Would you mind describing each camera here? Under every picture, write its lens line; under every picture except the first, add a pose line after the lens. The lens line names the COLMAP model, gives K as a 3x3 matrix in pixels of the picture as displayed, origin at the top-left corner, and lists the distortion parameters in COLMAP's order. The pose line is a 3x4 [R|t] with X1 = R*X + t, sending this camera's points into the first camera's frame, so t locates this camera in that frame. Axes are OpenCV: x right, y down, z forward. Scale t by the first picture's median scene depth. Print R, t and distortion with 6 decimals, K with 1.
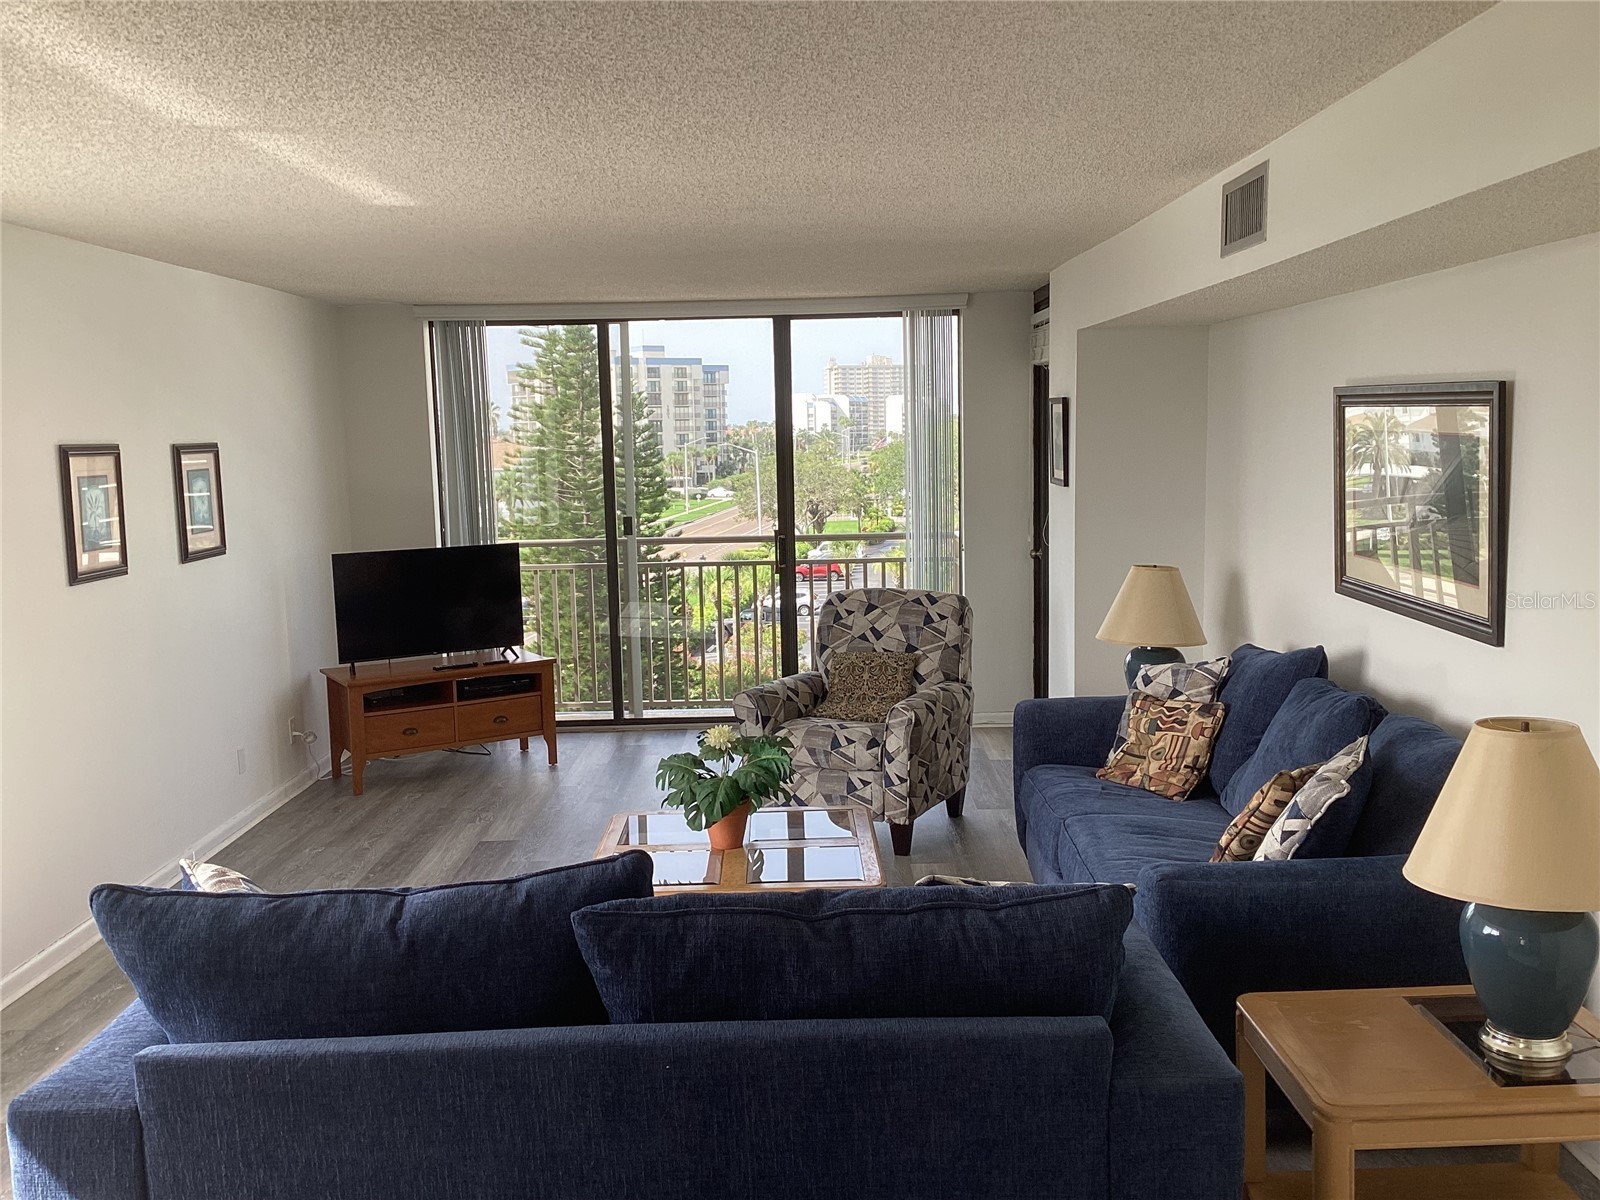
lens RADIAL K [[1435.9, 0, 800.0], [0, 1435.9, 600.0], [0, 0, 1]] dist [0.107834, -0.147226]
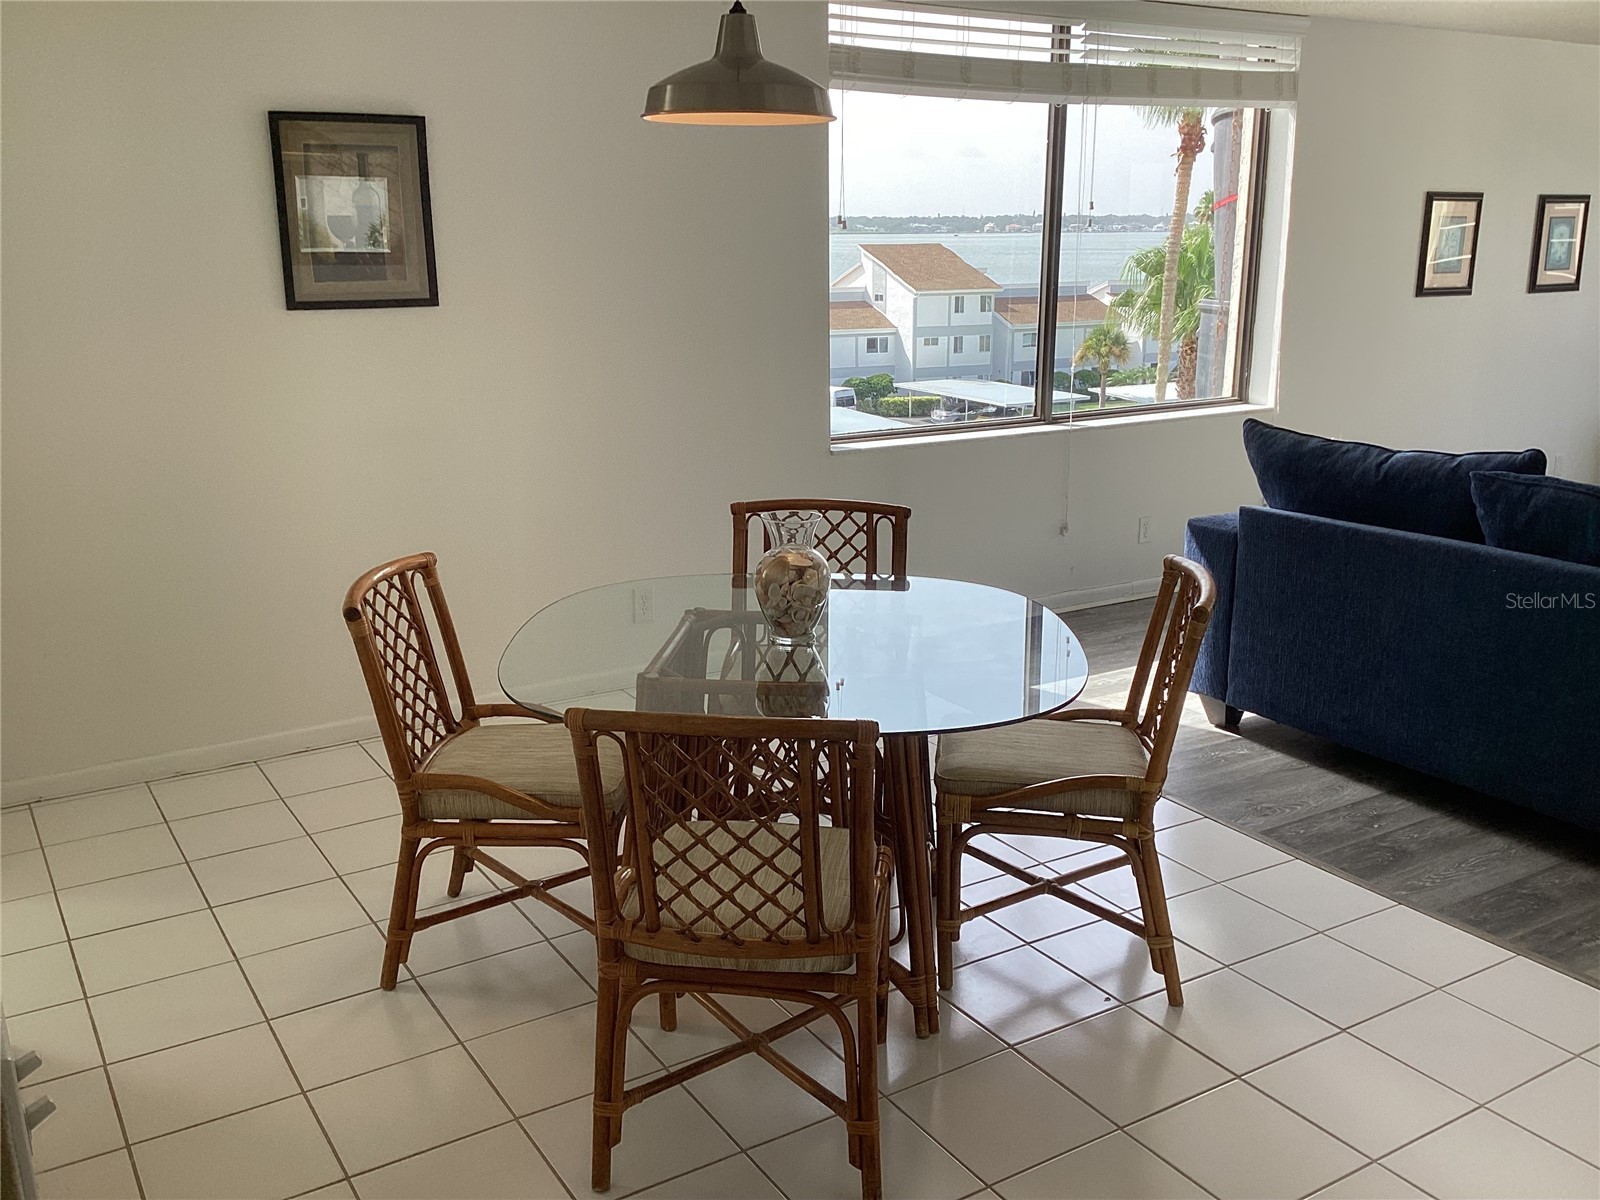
lens RADIAL K [[1435.9, 0, 800.0], [0, 1435.9, 600.0], [0, 0, 1]] dist [0.107834, -0.147226]
pose [[0.528753, 0.237790, -0.814786, 0.778971], [-0.117320, 0.971215, 0.207309, 0.103174], [0.840629, -0.014025, 0.541430, -0.487199]]
